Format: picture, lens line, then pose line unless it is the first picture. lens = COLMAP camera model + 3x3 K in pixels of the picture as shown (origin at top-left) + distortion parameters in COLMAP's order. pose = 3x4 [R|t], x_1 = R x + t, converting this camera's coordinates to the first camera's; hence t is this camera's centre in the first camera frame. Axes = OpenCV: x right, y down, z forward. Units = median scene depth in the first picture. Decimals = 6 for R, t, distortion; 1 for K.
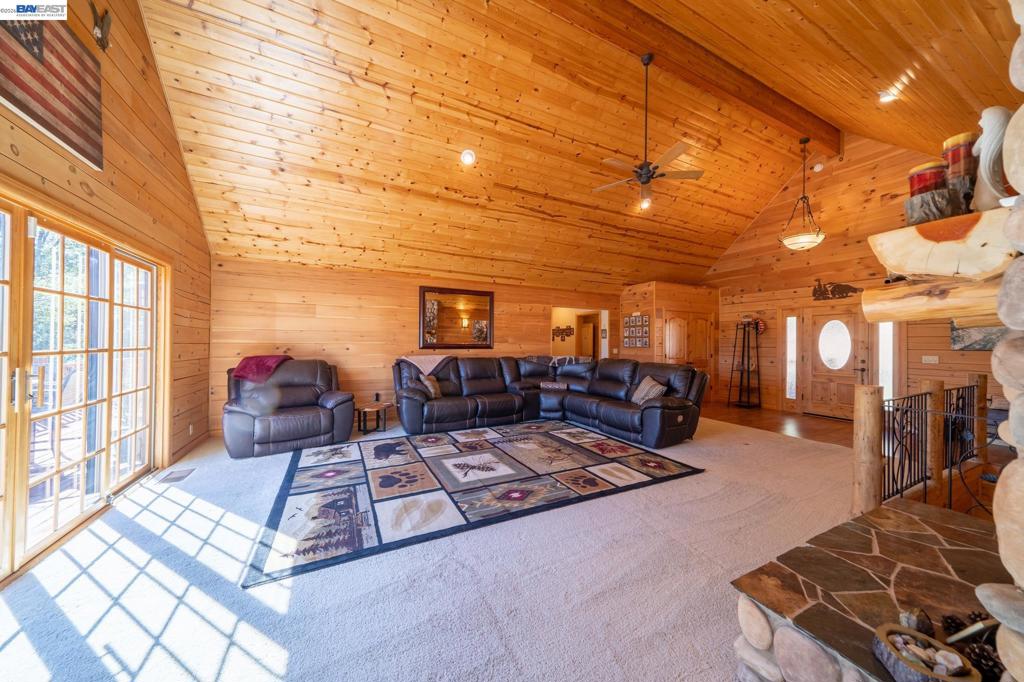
lens RADIAL K [[352.6, 0, 509.8], [0, 352.6, 350.2], [0, 0, 1]] dist [0.008020, -0.000946]
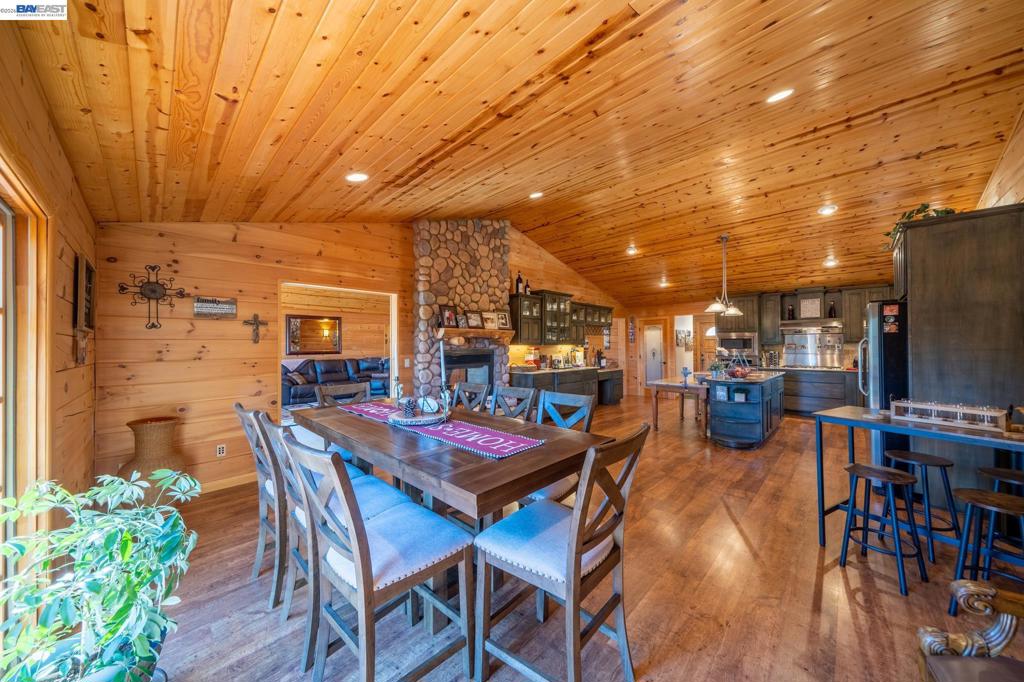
lens RADIAL K [[352.6, 0, 515.3], [0, 352.6, 342.0], [0, 0, 1]] dist [0.008020, -0.000946]
pose [[0.940147, -0.016341, 0.340378, 0.195312], [0.027831, 0.999195, -0.028899, 0.013978], [-0.339632, 0.036643, 0.939844, -0.976567]]
